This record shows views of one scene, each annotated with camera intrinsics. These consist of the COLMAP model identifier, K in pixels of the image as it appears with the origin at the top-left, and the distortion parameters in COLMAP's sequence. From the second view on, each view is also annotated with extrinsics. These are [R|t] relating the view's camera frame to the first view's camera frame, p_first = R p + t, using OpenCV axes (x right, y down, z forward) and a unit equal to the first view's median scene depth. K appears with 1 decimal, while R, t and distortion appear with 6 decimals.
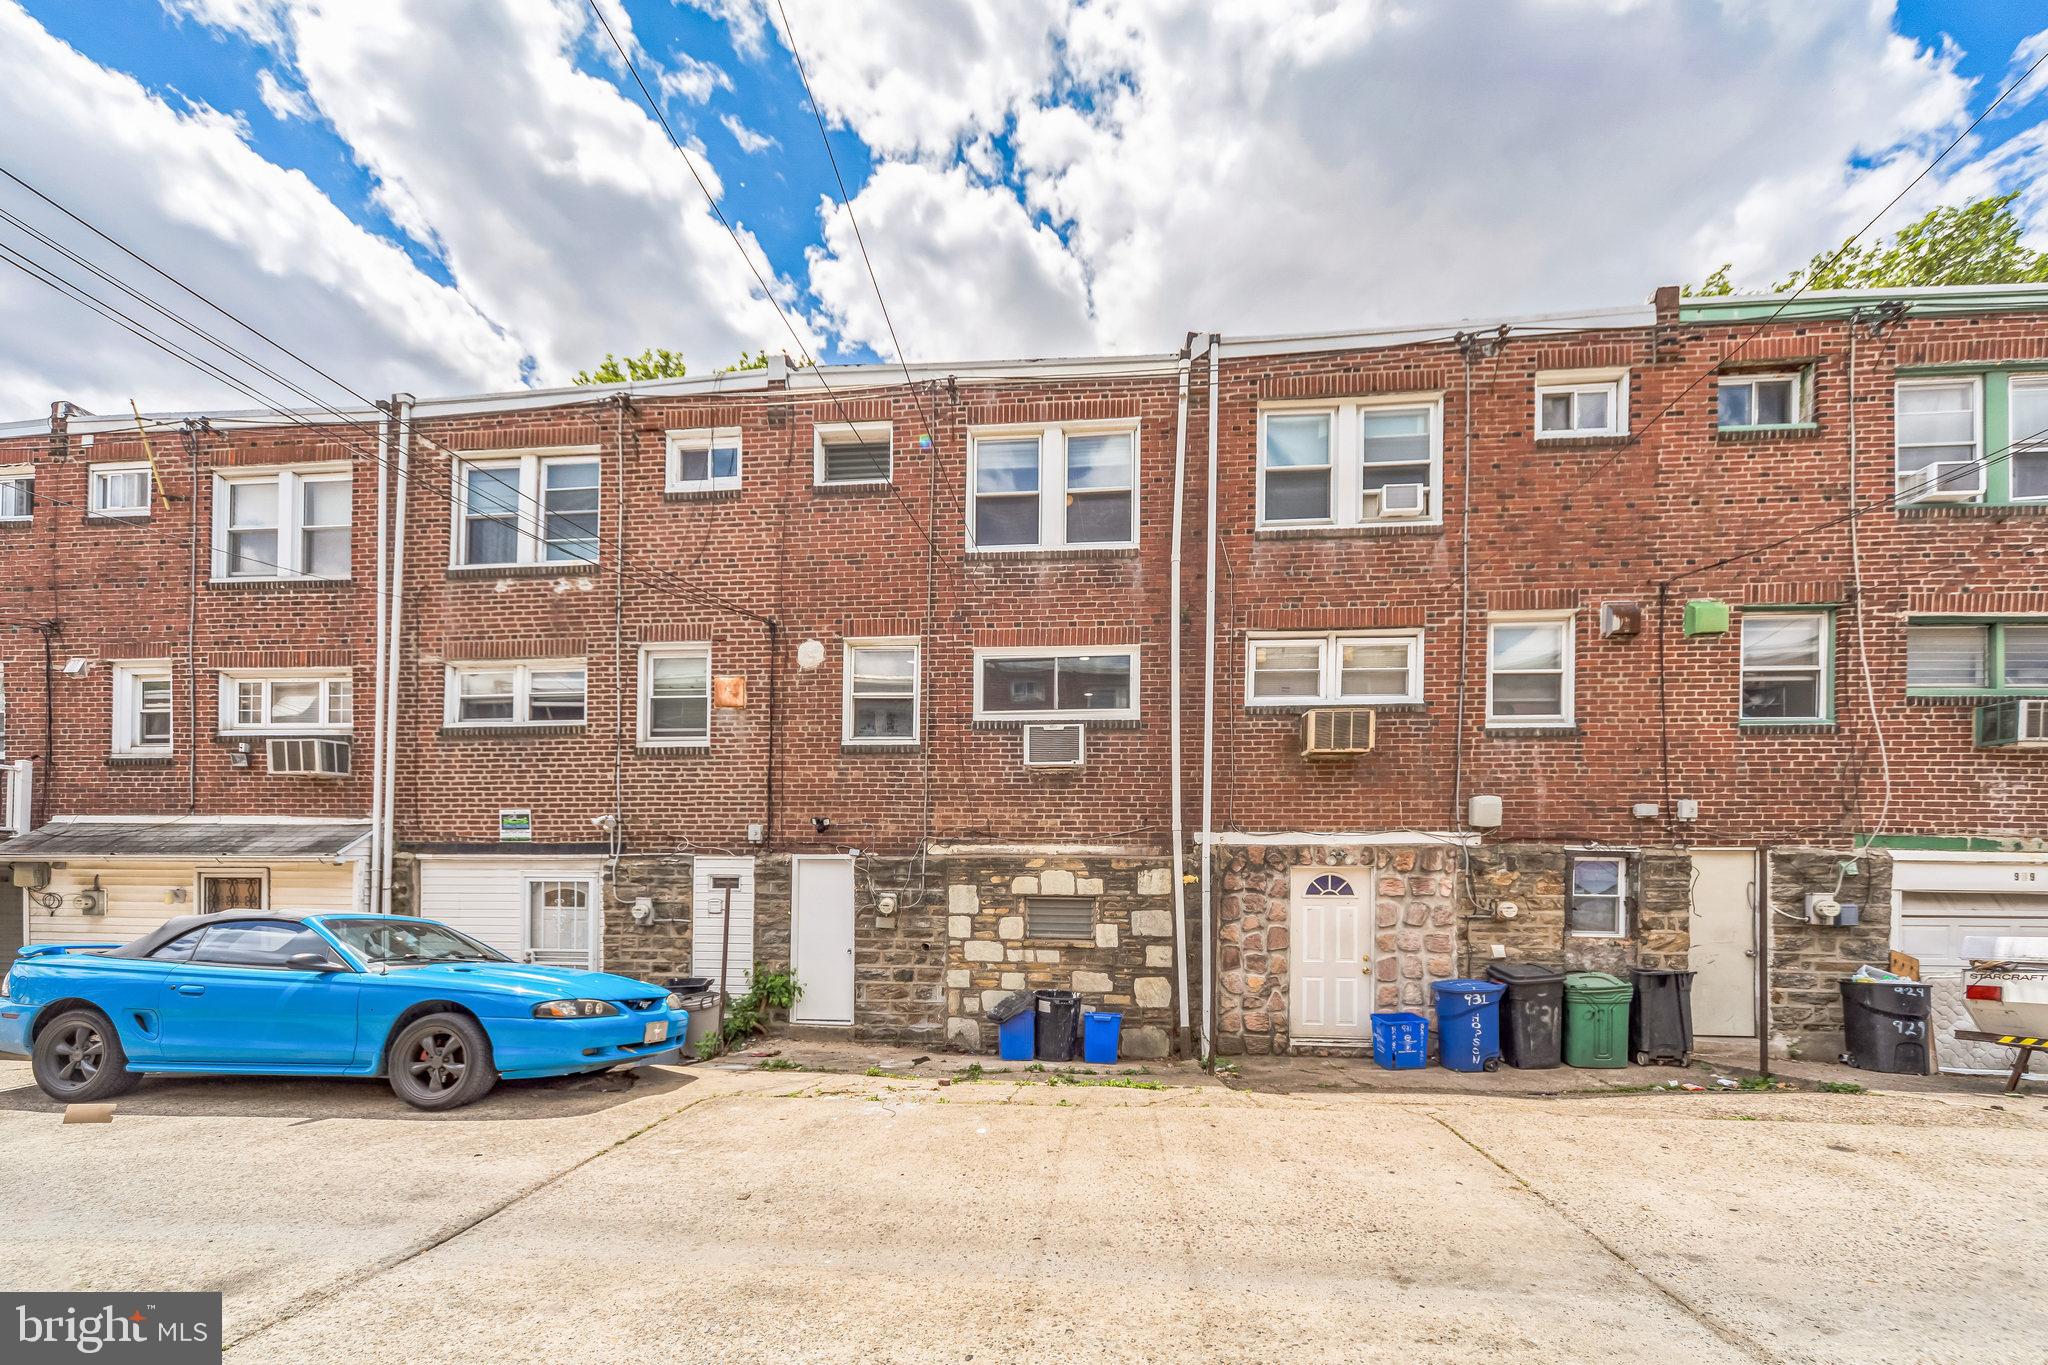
lens RADIAL K [[730.2, 0, 1014.7], [0, 730.2, 704.3], [0, 0, 1]] dist [0.001231, 0.000046]
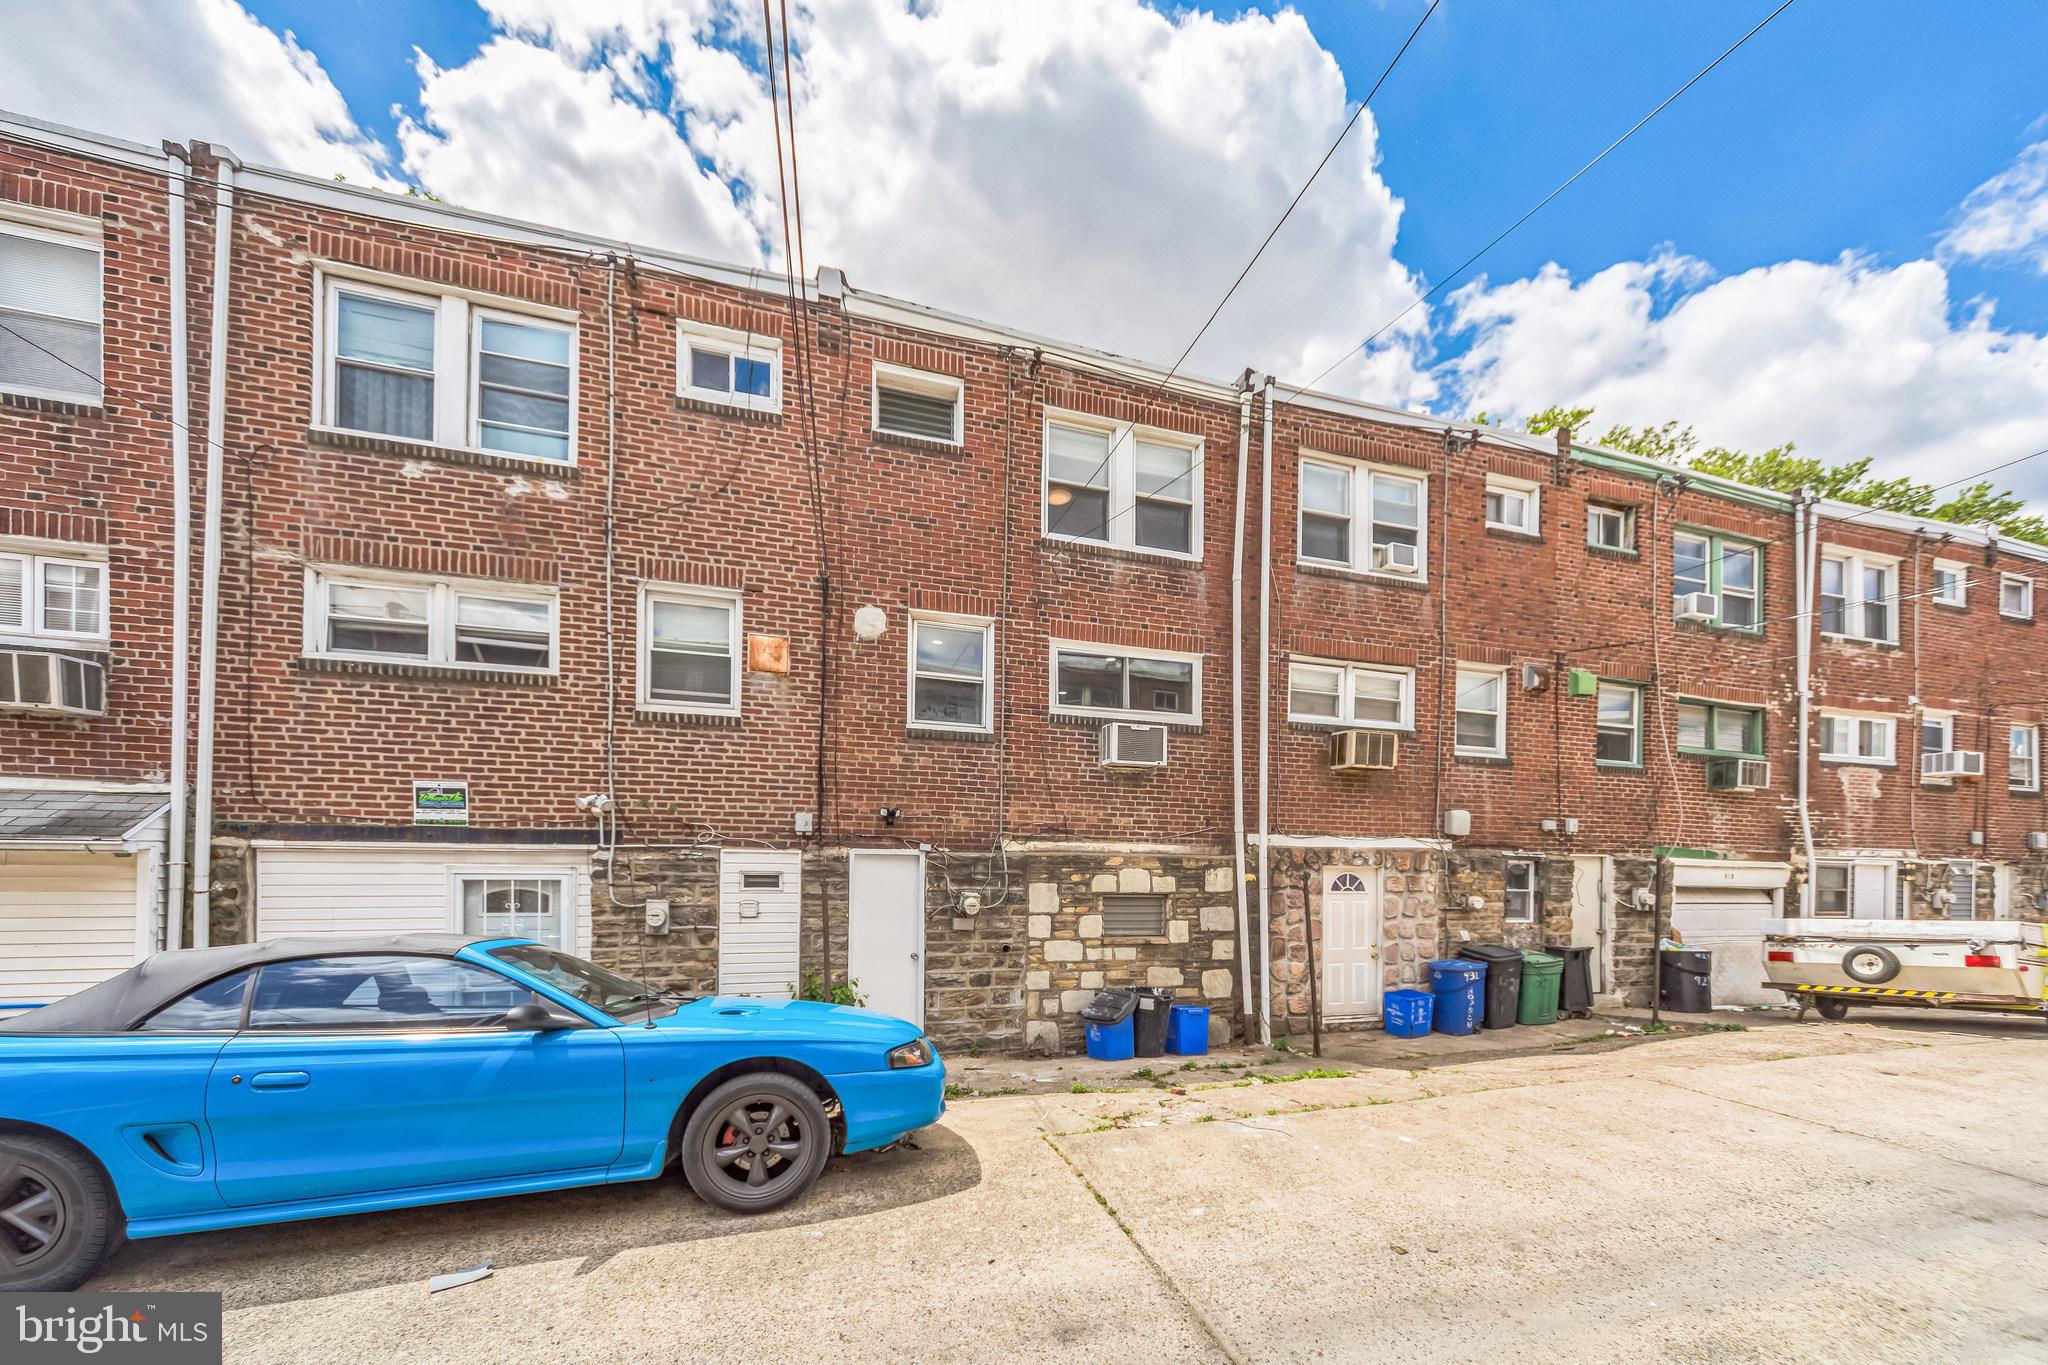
lens RADIAL K [[710.6, 0, 1024.2], [0, 710.6, 712.1], [0, 0, 1]] dist [0.004268, 0.000244]
pose [[0.927784, 0.083473, 0.363661, -0.434028], [-0.091524, 0.995791, 0.004930, 0.019503], [-0.361719, -0.037858, 0.931518, 0.138024]]
